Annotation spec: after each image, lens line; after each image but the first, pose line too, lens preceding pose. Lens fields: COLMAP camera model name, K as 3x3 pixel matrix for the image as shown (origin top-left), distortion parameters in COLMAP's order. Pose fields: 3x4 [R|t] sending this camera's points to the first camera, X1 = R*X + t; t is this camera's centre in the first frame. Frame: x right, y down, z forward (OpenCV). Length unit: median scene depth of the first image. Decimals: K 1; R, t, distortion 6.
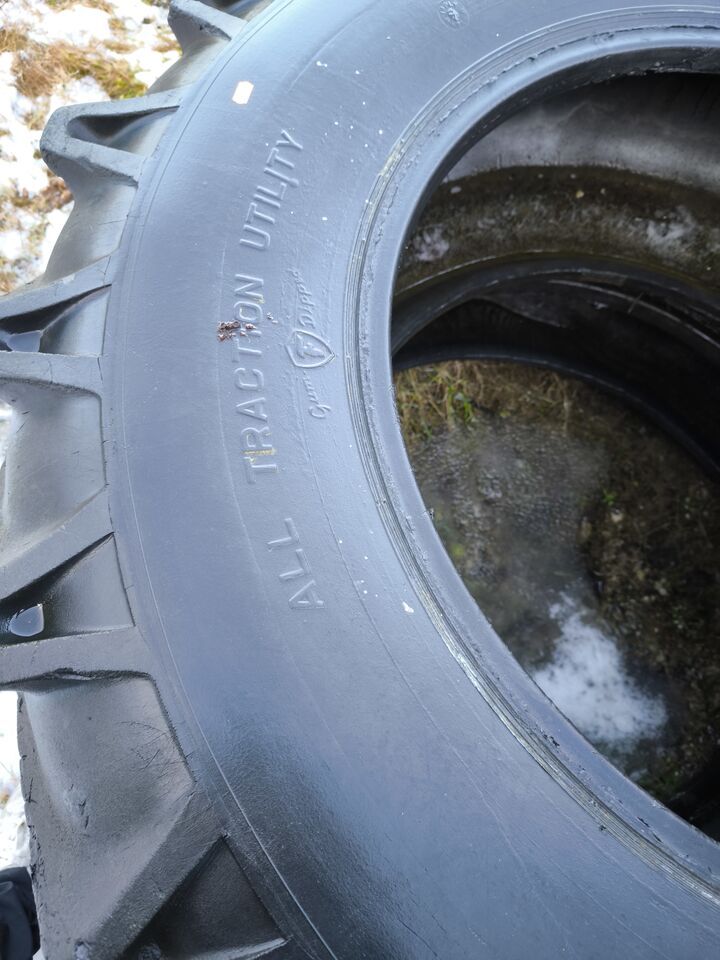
lens RADIAL K [[677.7, 0, 358.9], [0, 677.7, 475.6], [0, 0, 1]] dist [0.004867, -0.009303]
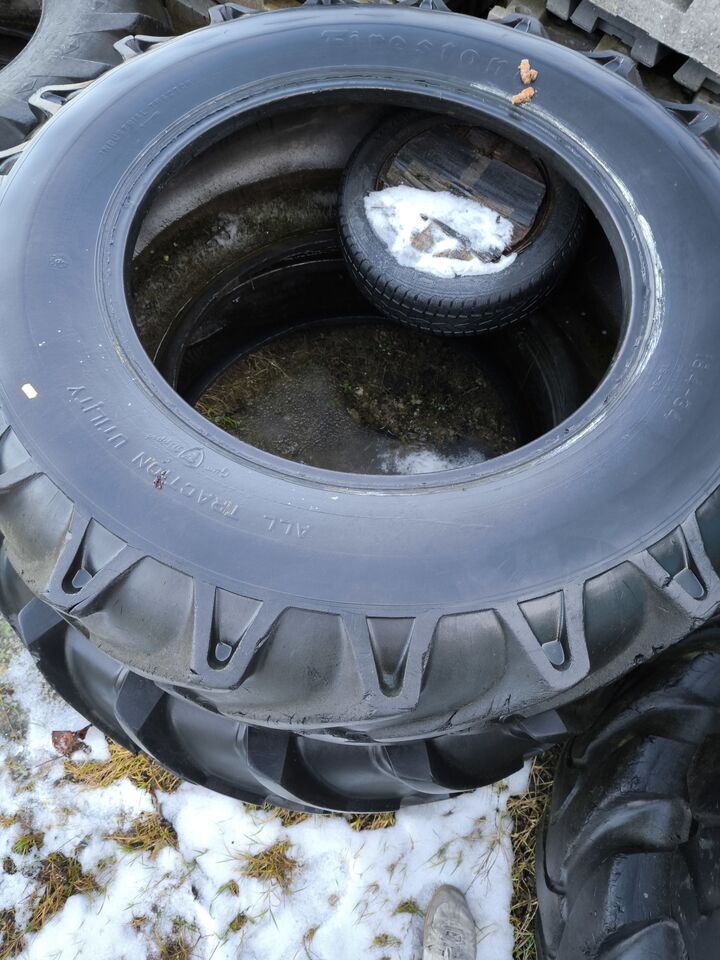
lens RADIAL K [[677.7, 0, 357.7], [0, 677.7, 487.1], [0, 0, 1]] dist [0.004867, -0.009303]
pose [[0.591822, -0.767464, 0.246467, -0.123124], [0.759526, 0.633338, 0.148336, -0.025597], [-0.269939, 0.099410, 0.957732, -0.329137]]
